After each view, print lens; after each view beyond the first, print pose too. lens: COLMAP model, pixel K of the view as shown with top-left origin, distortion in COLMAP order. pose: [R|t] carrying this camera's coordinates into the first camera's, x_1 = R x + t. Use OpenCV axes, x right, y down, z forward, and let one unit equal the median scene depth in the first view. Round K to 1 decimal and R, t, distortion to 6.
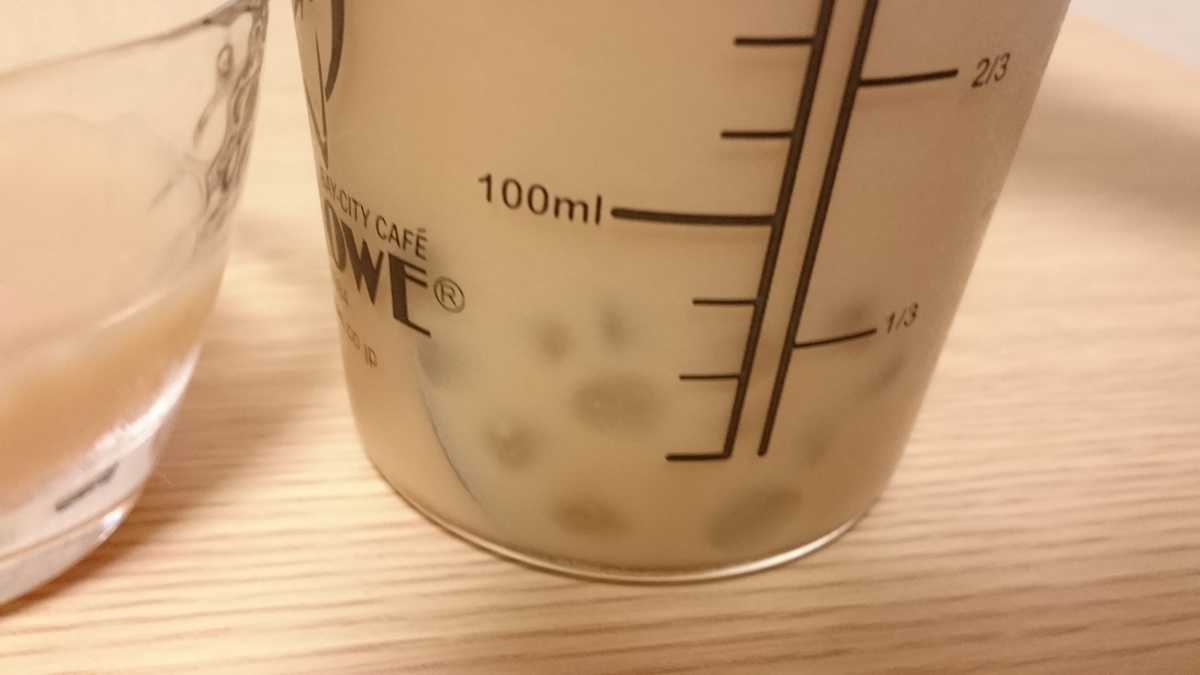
lens RADIAL K [[1196.9, 0, 604.6], [0, 1196.9, 340.2], [0, 0, 1]] dist [-0.029576, 0.000000]
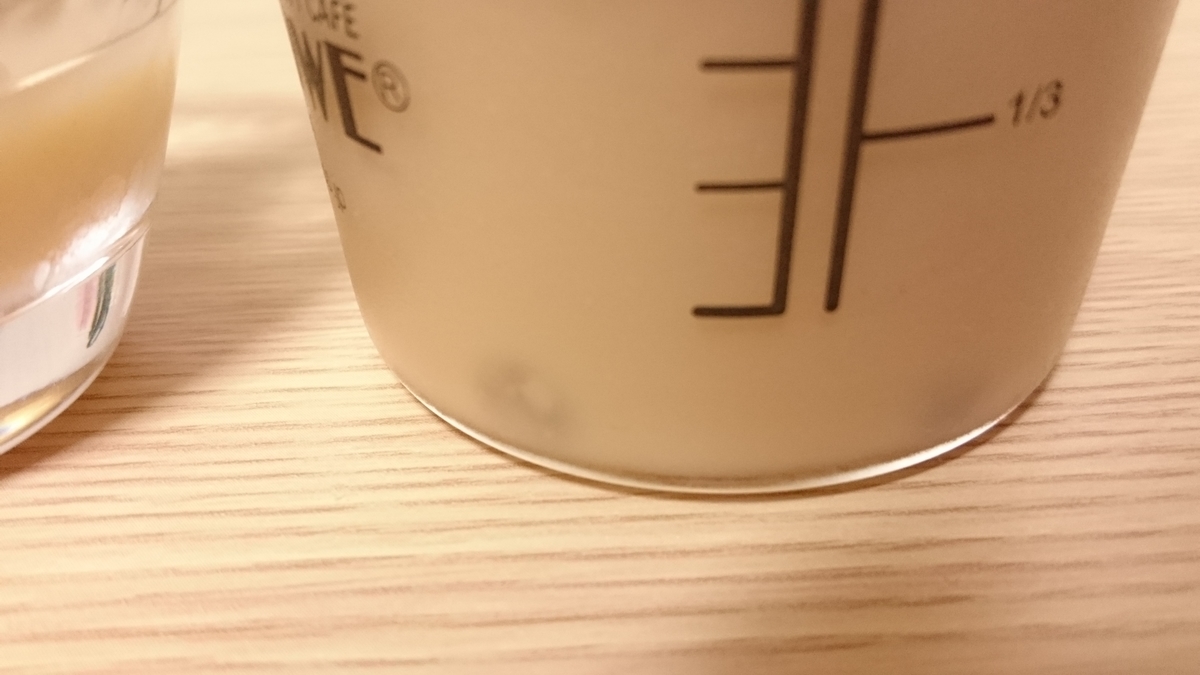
lens RADIAL K [[1196.9, 0, 596.0], [0, 1196.9, 335.0], [0, 0, 1]] dist [-0.029576, 0.000000]
pose [[0.979513, 0.001804, -0.201372, 0.128023], [0.000581, 0.999930, 0.011781, 0.095034], [0.201379, -0.011657, 0.979444, 0.262496]]
